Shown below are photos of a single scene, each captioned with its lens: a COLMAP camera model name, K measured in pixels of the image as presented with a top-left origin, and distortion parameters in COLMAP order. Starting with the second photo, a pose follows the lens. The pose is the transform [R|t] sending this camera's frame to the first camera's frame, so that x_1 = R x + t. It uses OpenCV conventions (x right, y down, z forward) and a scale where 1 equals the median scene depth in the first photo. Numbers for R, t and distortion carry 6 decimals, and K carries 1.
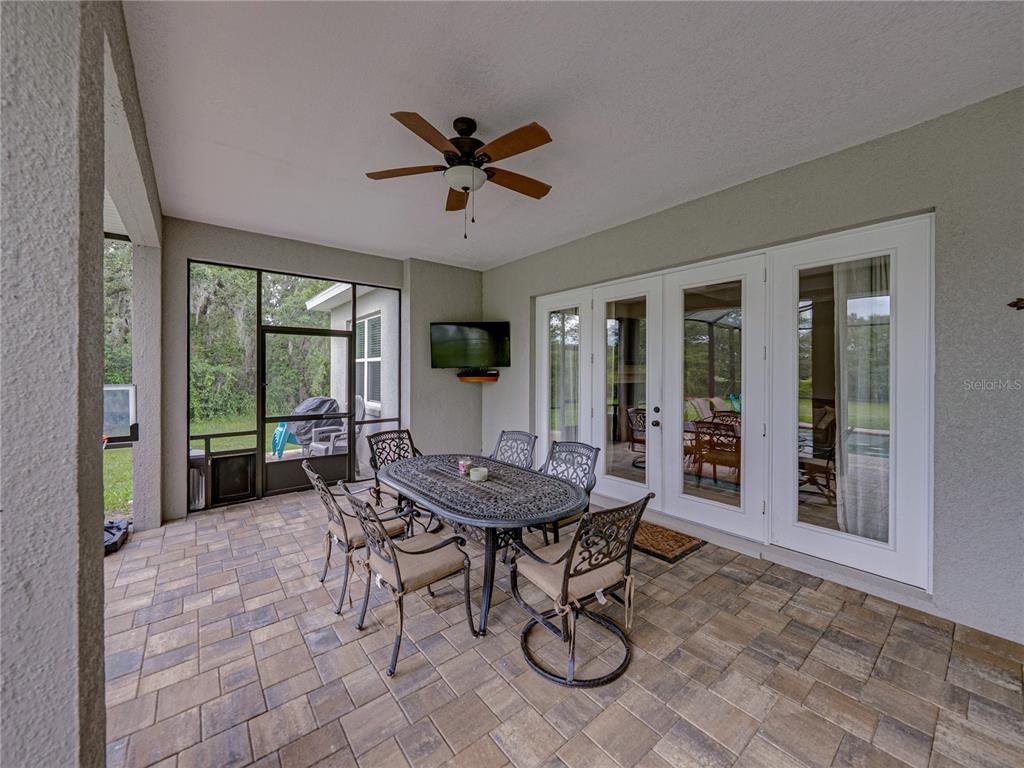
lens RADIAL K [[396.0, 0, 506.2], [0, 396.0, 374.5], [0, 0, 1]] dist [-0.000426, 0.000592]
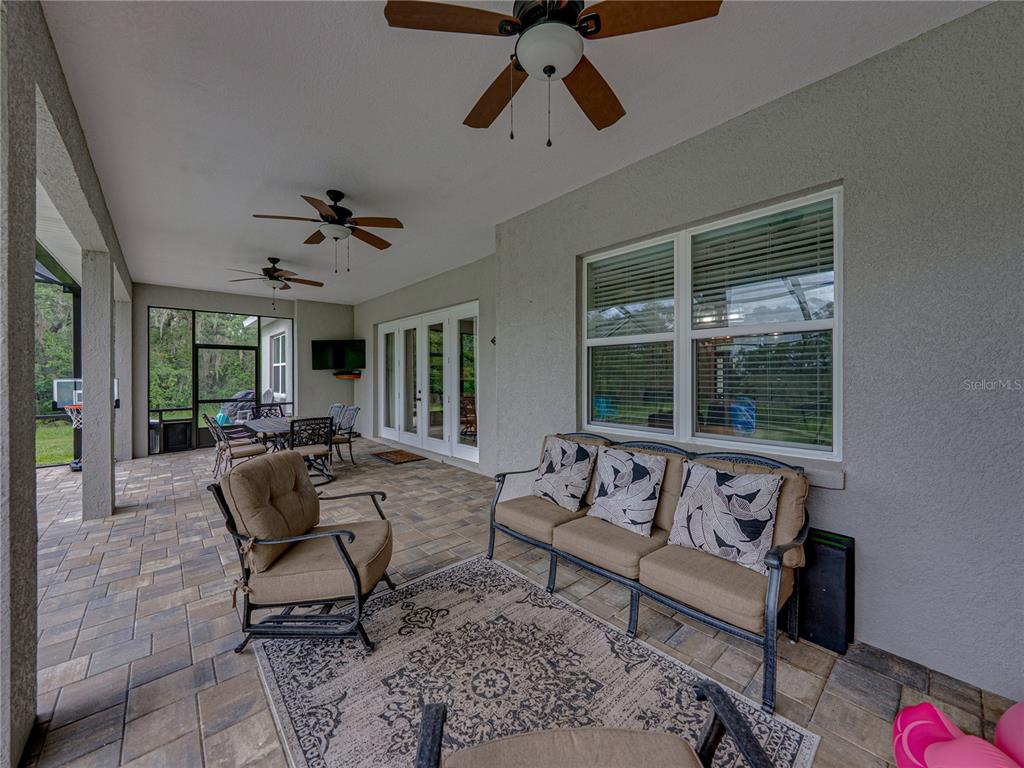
lens RADIAL K [[396.0, 0, 510.8], [0, 396.0, 374.7], [0, 0, 1]] dist [-0.000426, 0.000592]
pose [[0.998765, -0.008063, 0.049031, 0.620575], [0.008335, 0.999951, -0.005335, 0.022090], [-0.048986, 0.005737, 0.998783, -0.720046]]
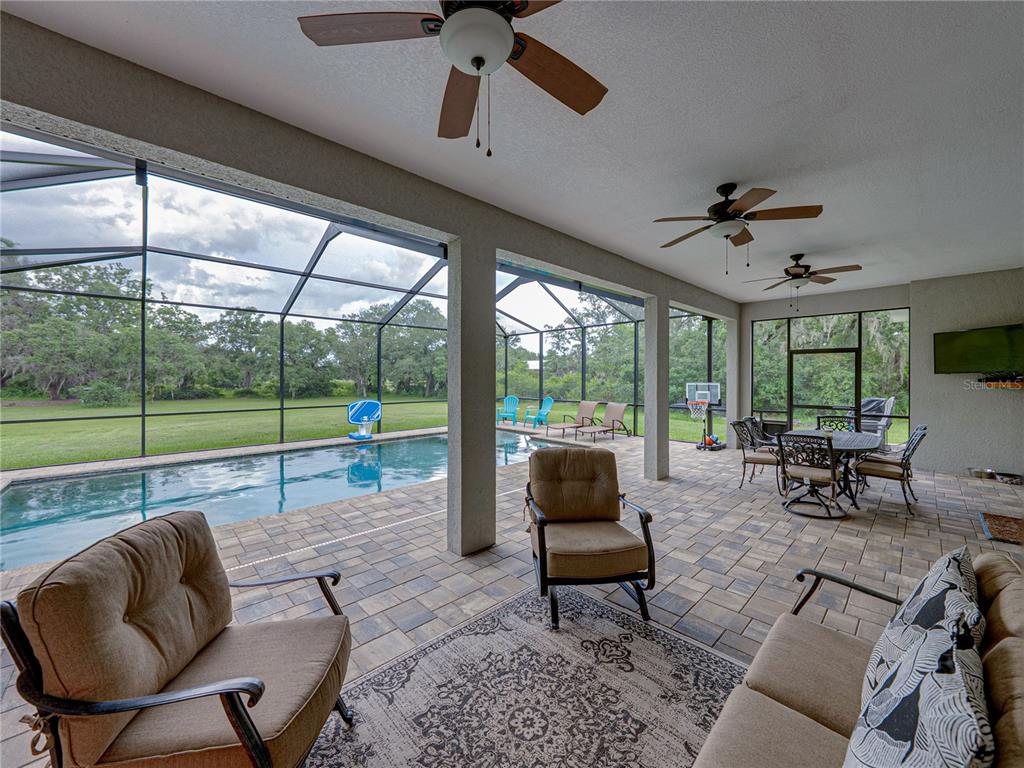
lens RADIAL K [[396.0, 0, 509.3], [0, 396.0, 379.2], [0, 0, 1]] dist [-0.000426, 0.000592]
pose [[0.083256, -0.000153, -0.996528, 1.004744], [-0.001490, 0.999999, -0.000278, 0.001326], [0.996527, 0.001508, 0.083255, -0.358232]]
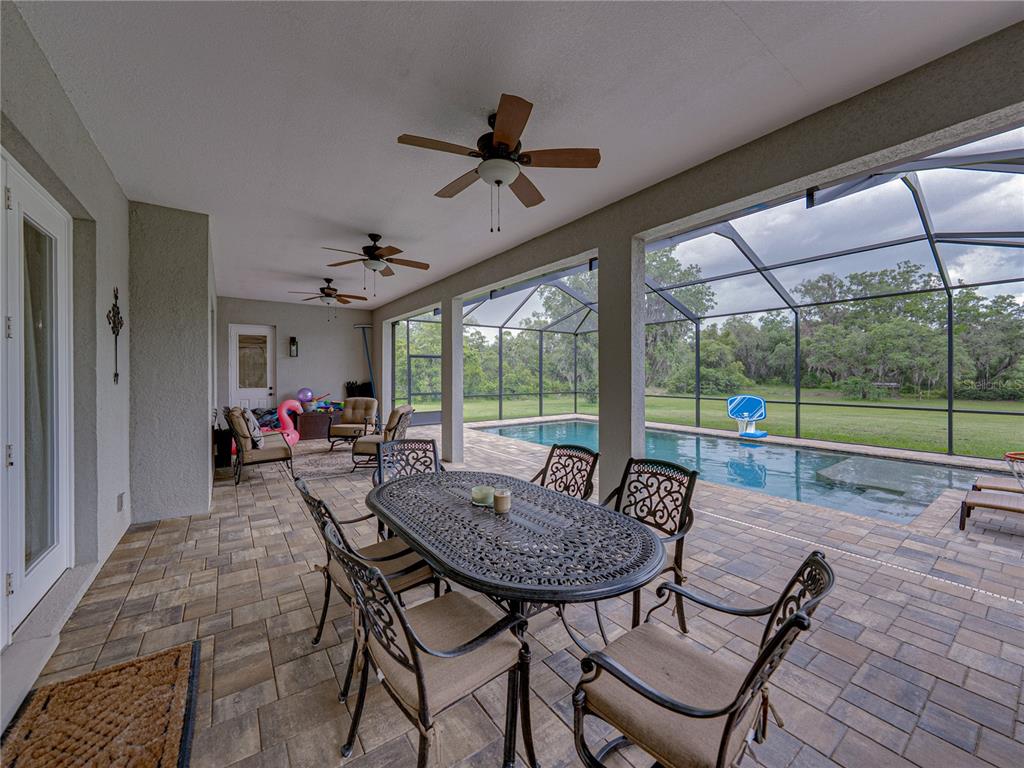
lens RADIAL K [[396.0, 0, 512.7], [0, 396.0, 377.5], [0, 0, 1]] dist [-0.000426, 0.000592]
pose [[-0.999103, -0.002963, 0.042232, -0.102746], [-0.002430, 0.999917, 0.012652, 0.006831], [-0.042266, 0.012539, -0.999028, 1.130939]]
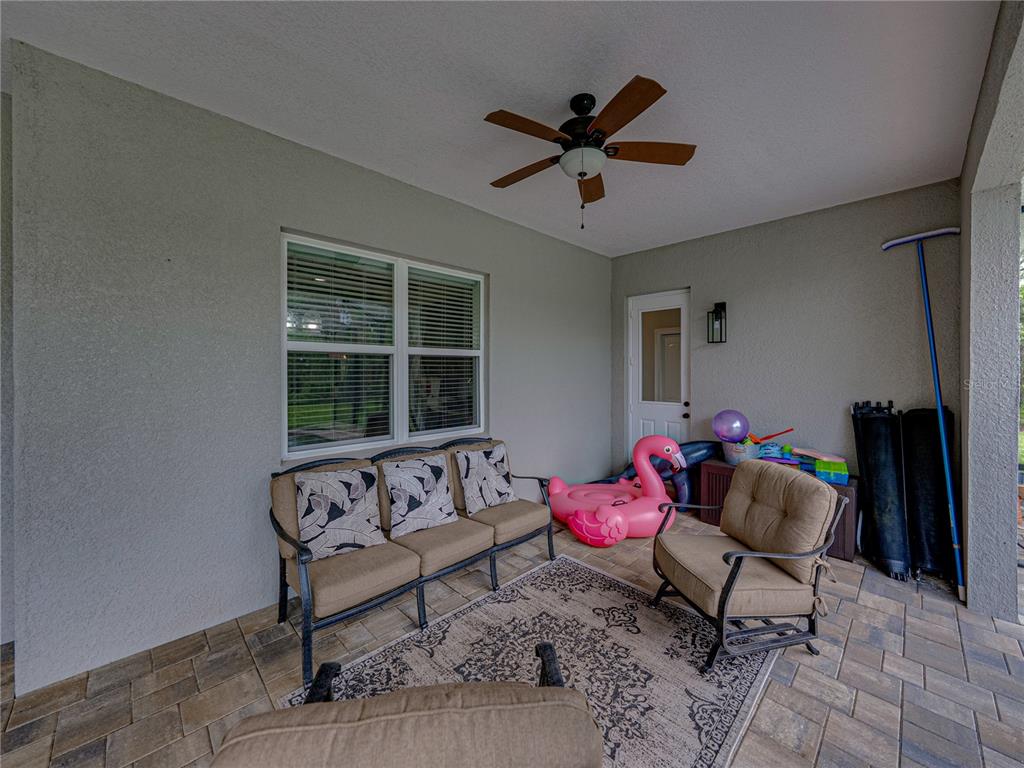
lens RADIAL K [[396.0, 0, 514.1], [0, 396.0, 370.5], [0, 0, 1]] dist [-0.000426, 0.000592]
pose [[-0.099193, -0.007082, 0.995043, 0.171195], [0.001806, 0.999972, 0.007297, -0.010677], [-0.995067, 0.002521, -0.099177, -0.217593]]
